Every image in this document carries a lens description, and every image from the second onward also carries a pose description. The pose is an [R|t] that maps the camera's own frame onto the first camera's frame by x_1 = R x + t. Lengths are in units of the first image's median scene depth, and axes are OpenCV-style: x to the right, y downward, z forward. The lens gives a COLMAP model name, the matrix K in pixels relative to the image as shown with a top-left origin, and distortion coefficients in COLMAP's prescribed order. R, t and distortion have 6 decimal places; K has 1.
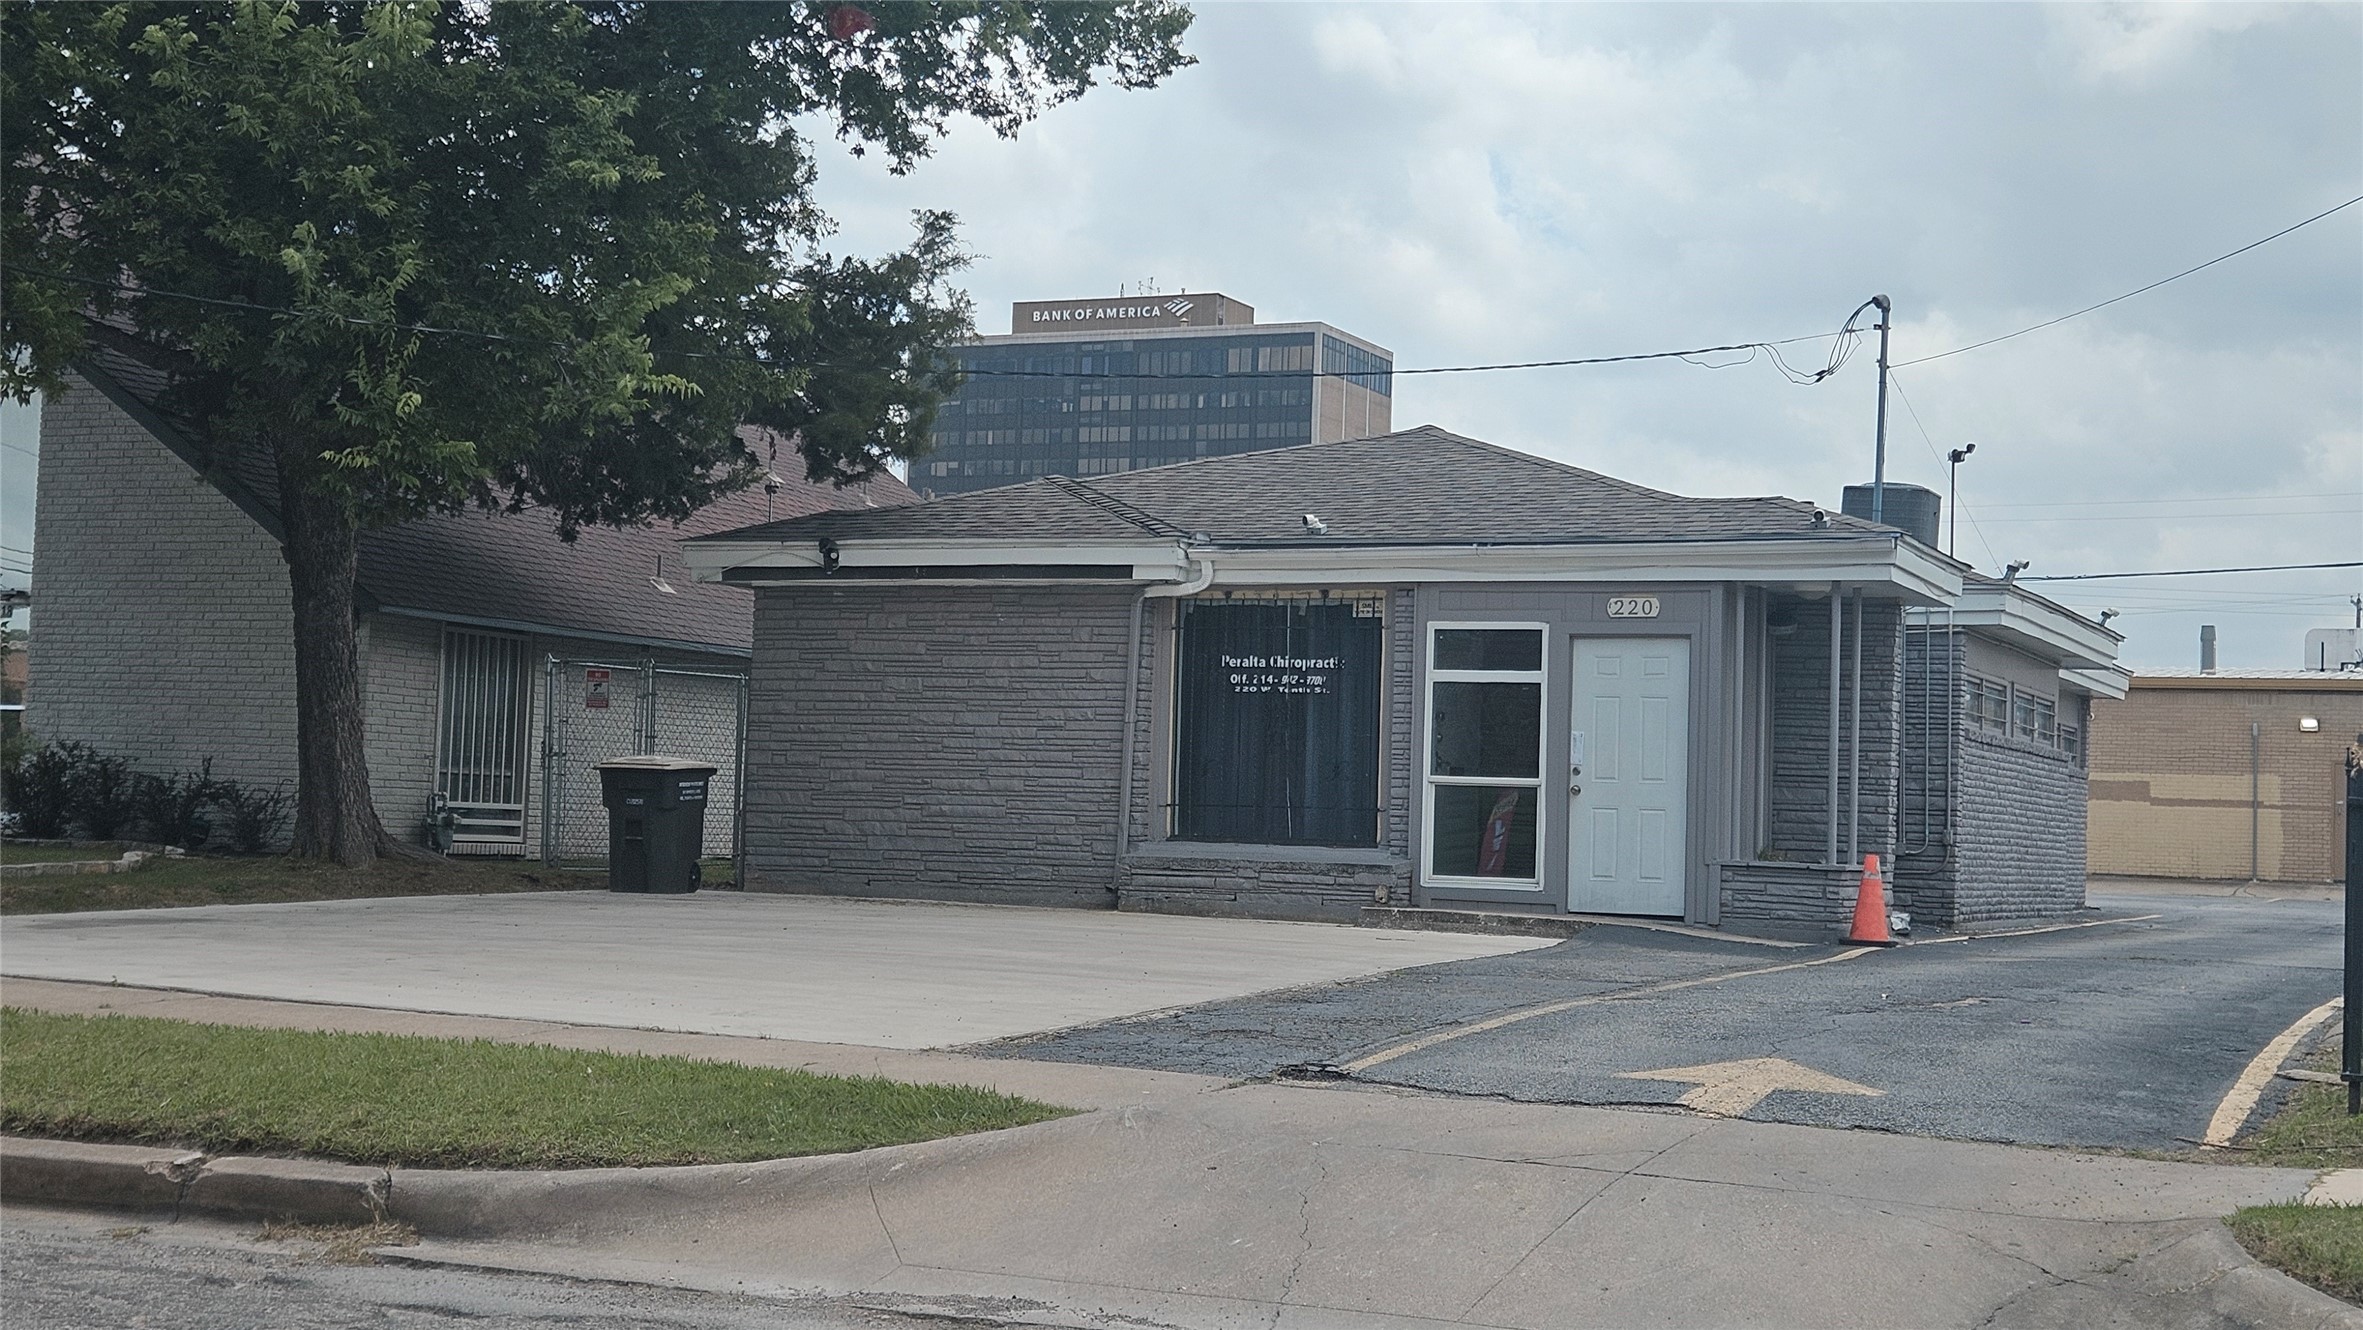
lens RADIAL K [[3077.2, 0, 1159.4], [0, 3077.2, 662.7], [0, 0, 1]] dist [0.080741, 0.000000]
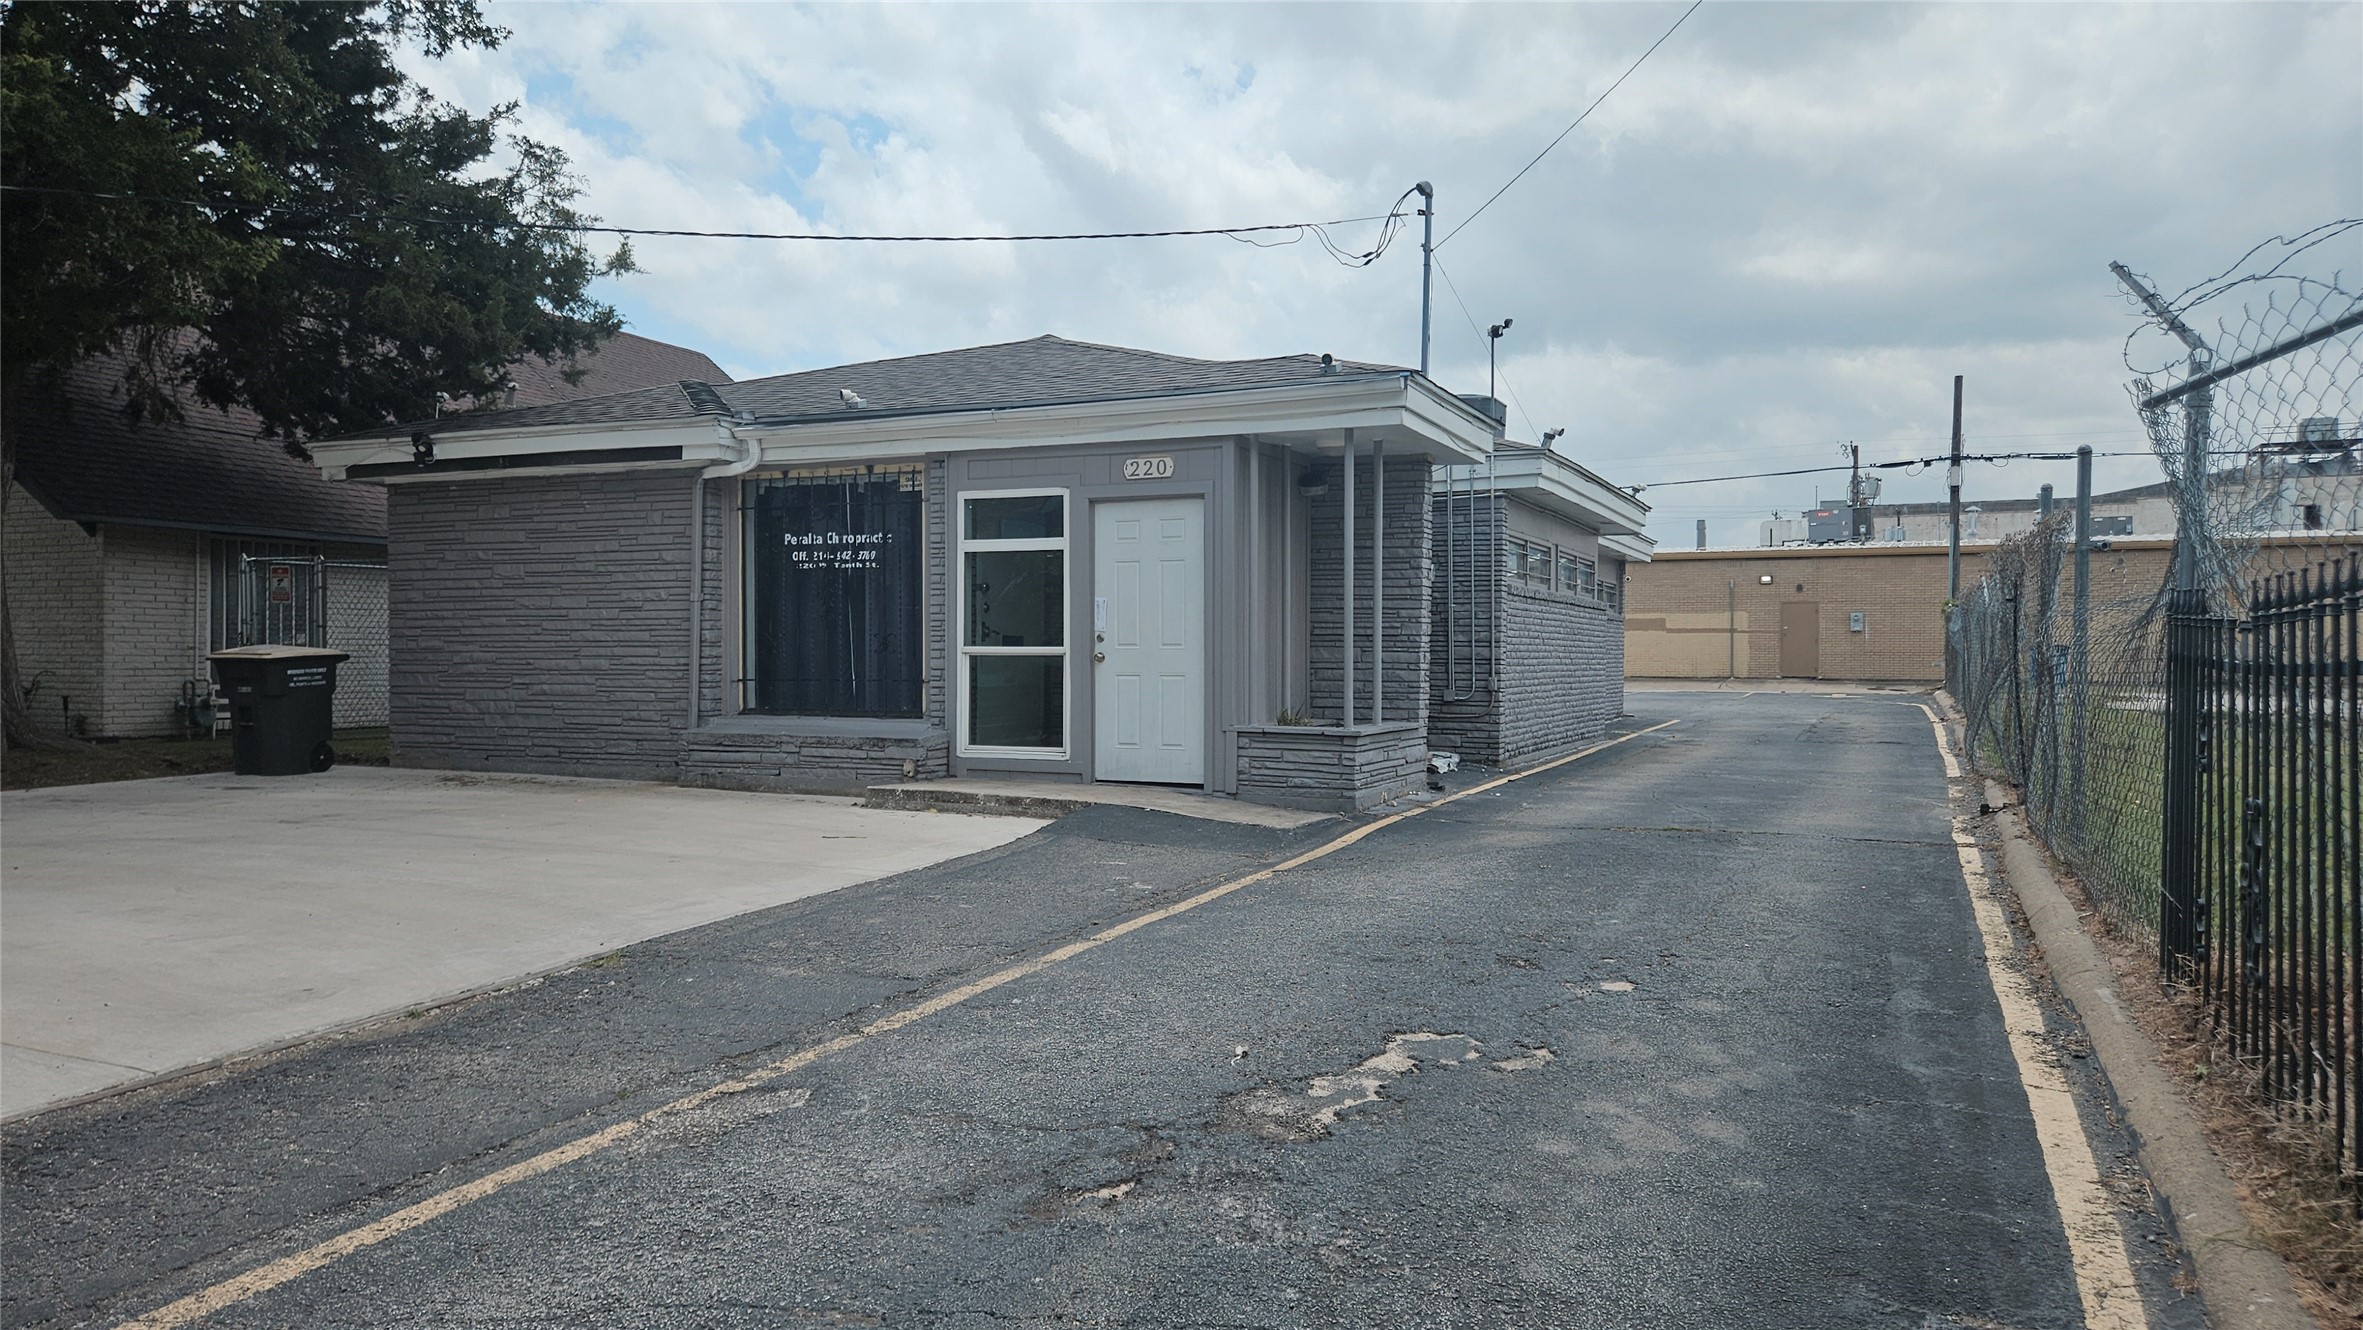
lens RADIAL K [[1568.9, 0, 1168.9], [0, 1568.9, 670.7], [0, 0, 1]] dist [0.057792, -0.041699]
pose [[0.999557, -0.029370, 0.004775, 0.146145], [0.029000, 0.997480, 0.064754, 0.012942], [-0.006665, -0.064586, 0.997890, 0.471998]]
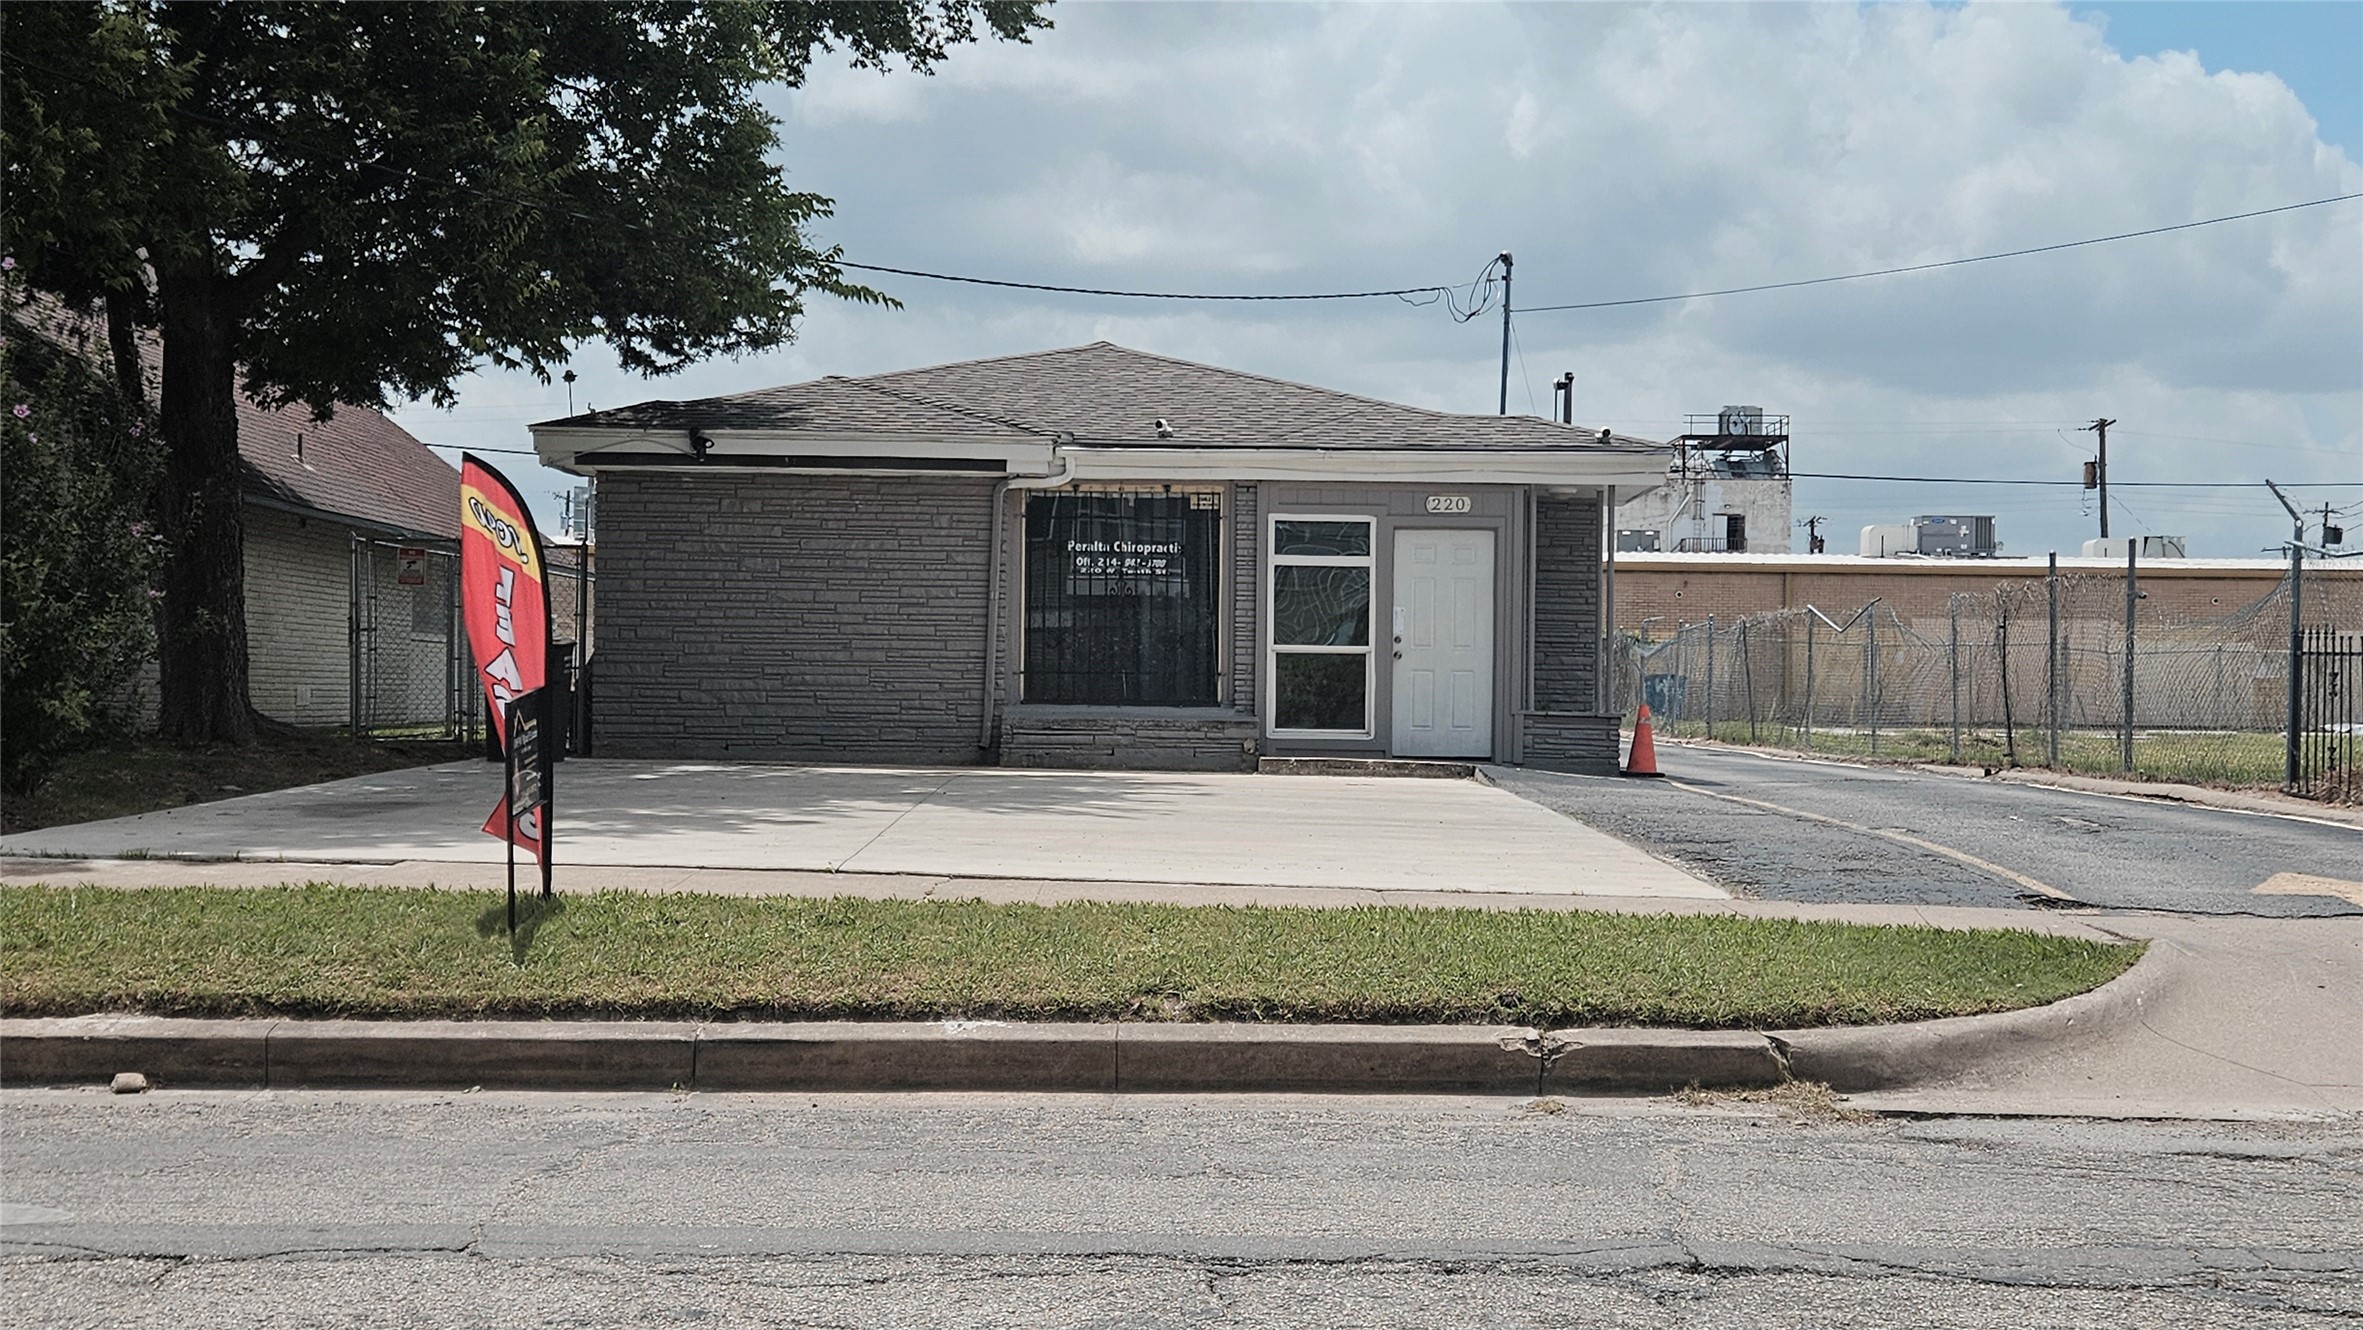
lens RADIAL K [[2573.8, 0, 1168.6], [0, 2573.8, 680.3], [0, 0, 1]] dist [0.057654, 0.000000]
pose [[0.906763, -0.015407, 0.421360, -0.350492], [-0.008301, 0.998486, 0.054374, -0.002933], [-0.421560, -0.052802, 0.905262, 0.118355]]
